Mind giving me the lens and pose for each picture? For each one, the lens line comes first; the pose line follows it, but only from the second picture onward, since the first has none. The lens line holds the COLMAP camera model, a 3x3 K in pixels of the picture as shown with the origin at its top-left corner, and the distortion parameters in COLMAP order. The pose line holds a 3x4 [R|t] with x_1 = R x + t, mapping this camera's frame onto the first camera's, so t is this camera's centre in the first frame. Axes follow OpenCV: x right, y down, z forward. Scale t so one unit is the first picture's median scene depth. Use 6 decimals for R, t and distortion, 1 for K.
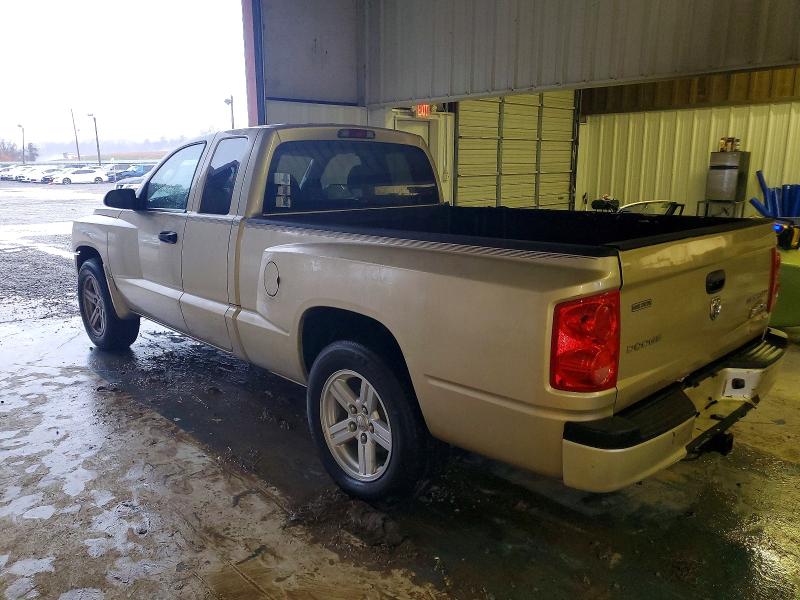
lens RADIAL K [[624.8, 0, 400.0], [0, 624.8, 300.0], [0, 0, 1]] dist [0.012230, 0.011283]
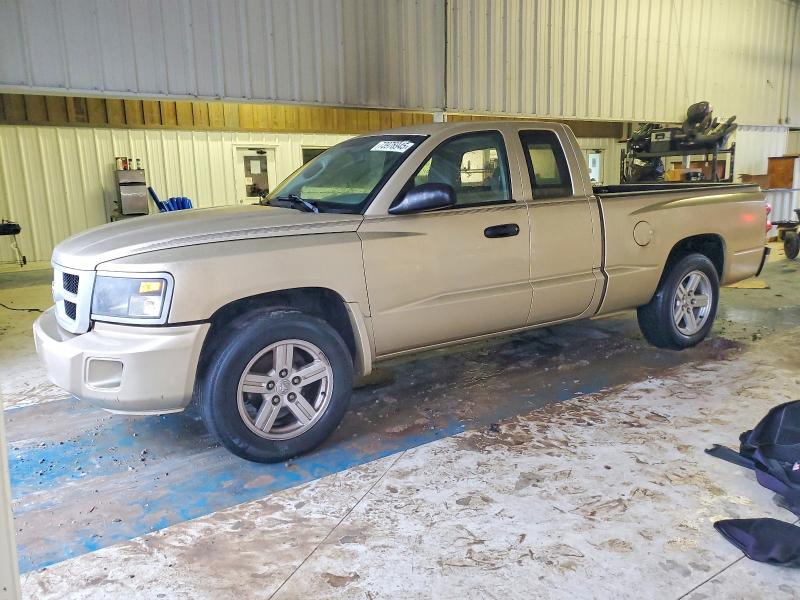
lens RADIAL K [[624.8, 0, 400.0], [0, 624.8, 300.0], [0, 0, 1]] dist [0.012230, 0.011283]
pose [[0.180708, -0.186218, 0.965747, -0.576690], [0.234202, 0.961815, 0.141636, -0.074063], [-0.955245, 0.200585, 0.217420, 0.424029]]
